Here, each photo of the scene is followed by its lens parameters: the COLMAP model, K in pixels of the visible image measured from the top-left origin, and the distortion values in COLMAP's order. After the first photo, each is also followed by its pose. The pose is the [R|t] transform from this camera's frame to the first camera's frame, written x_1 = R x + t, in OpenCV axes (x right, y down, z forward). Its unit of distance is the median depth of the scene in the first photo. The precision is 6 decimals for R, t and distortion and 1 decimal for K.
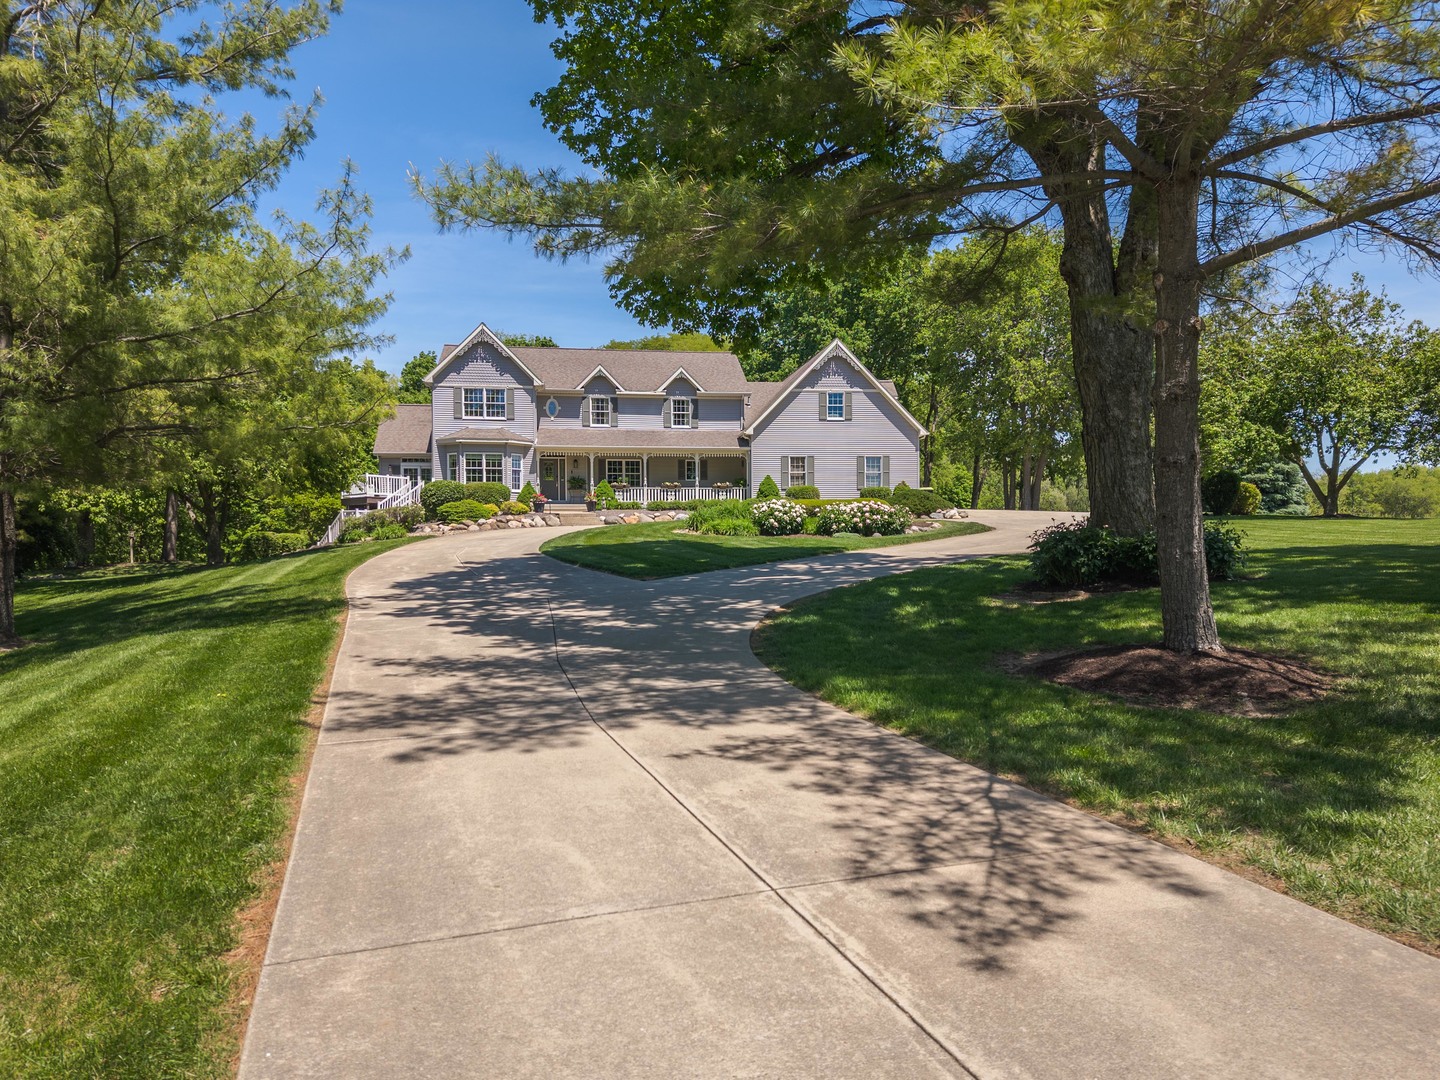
lens RADIAL K [[976.2, 0, 720.0], [0, 976.2, 540.0], [0, 0, 1]] dist [0.103192, -0.119919]
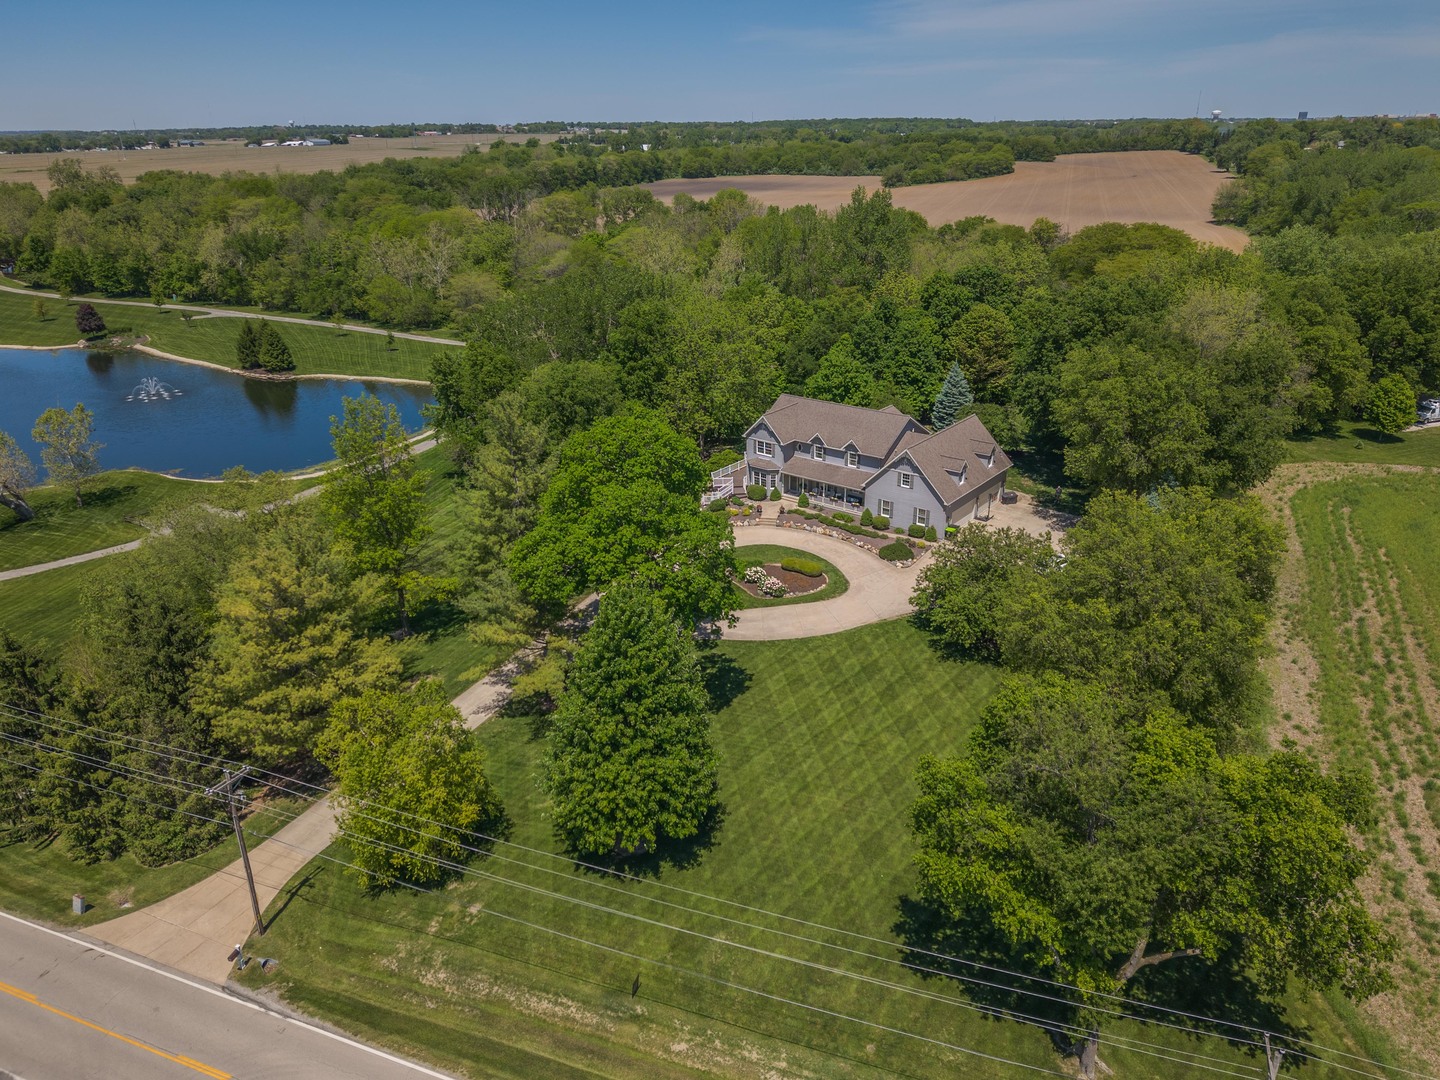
lens RADIAL K [[976.2, 0, 720.0], [0, 976.2, 540.0], [0, 0, 1]] dist [0.012723, -0.007228]
pose [[0.692656, 0.278128, -0.665487, 1.236152], [0.002265, 0.921819, 0.387614, -0.812506], [0.721265, -0.269991, 0.637873, -0.554581]]
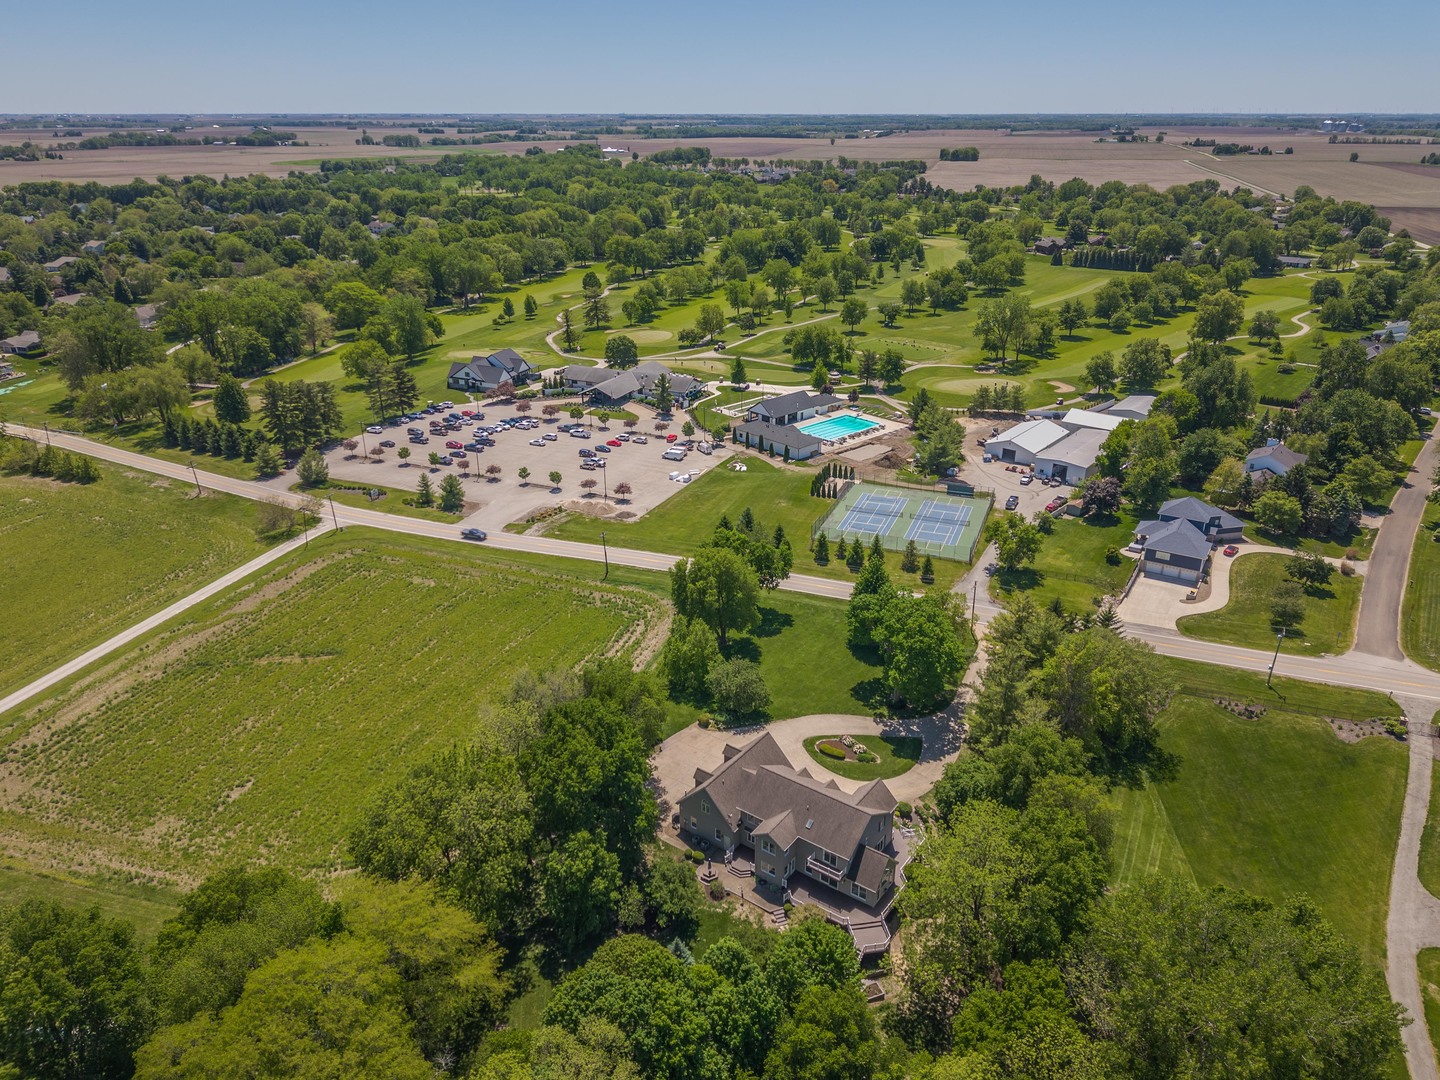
lens RADIAL K [[980.3, 0, 720.0], [0, 980.3, 540.0], [0, 0, 1]] dist [0.072096, -0.059337]
pose [[-0.724438, -0.274413, 0.632366, -1.441688], [-0.007571, 0.920462, 0.390758, -1.853076], [-0.689299, 0.278292, -0.668895, 2.912037]]
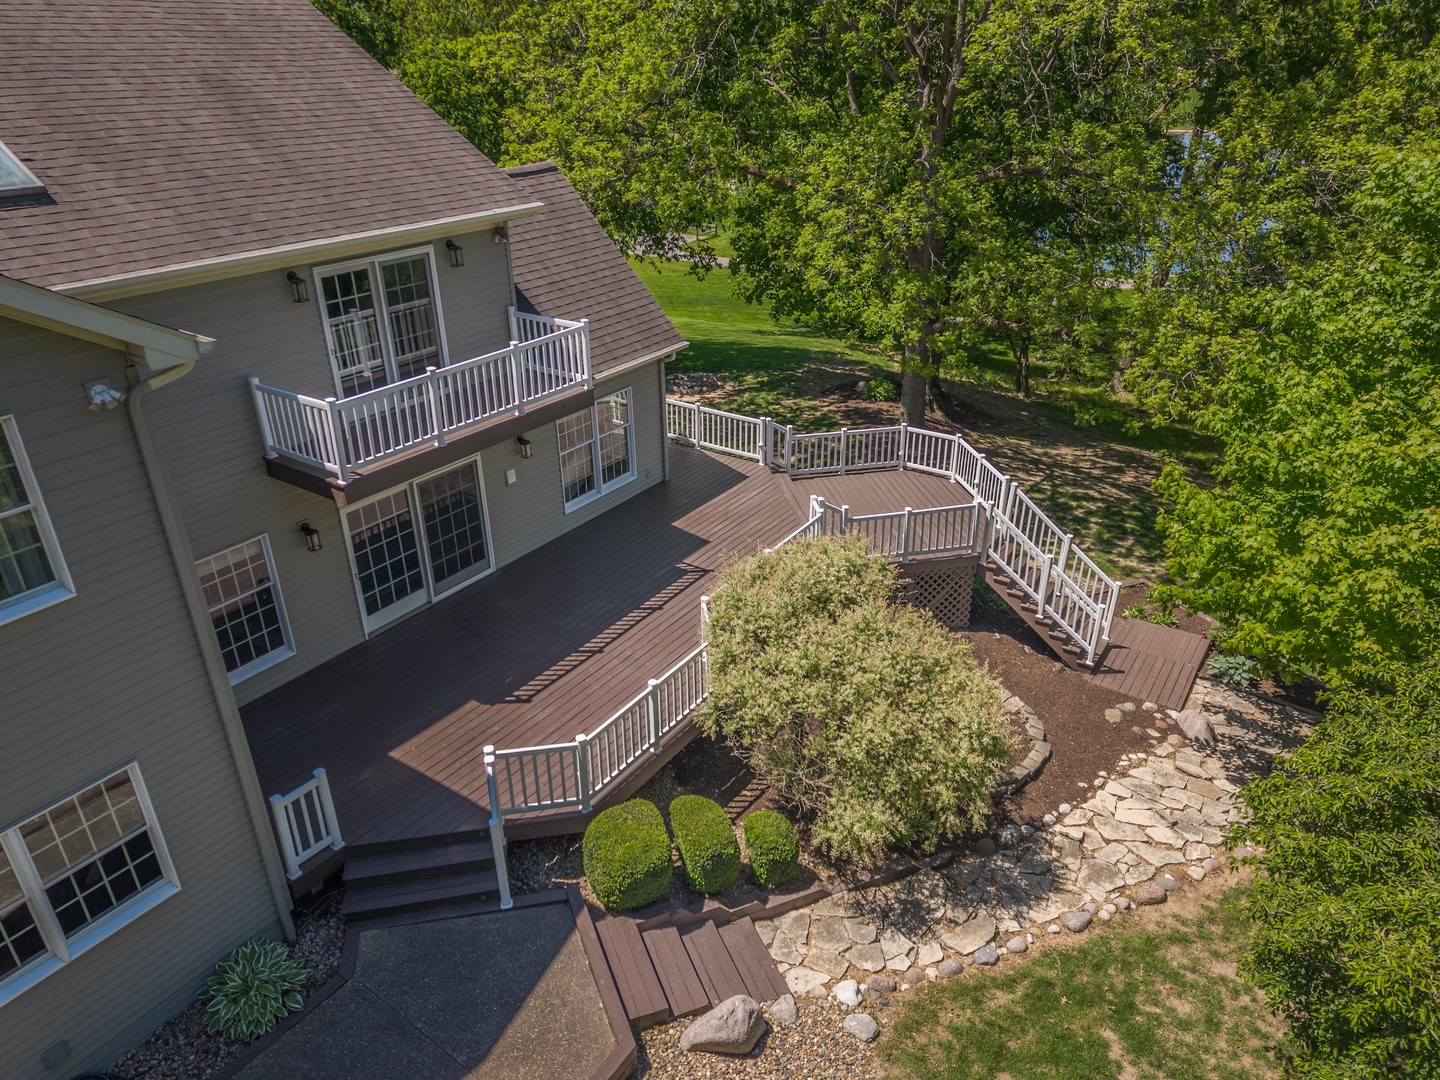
lens RADIAL K [[980.3, 0, 720.0], [0, 980.3, 540.0], [0, 0, 1]] dist [0.072096, -0.059337]
pose [[-0.679412, 0.342534, -0.648899, -0.130734], [0.017320, 0.891592, 0.452509, -0.200440], [0.733553, 0.296201, -0.611691, 1.524251]]
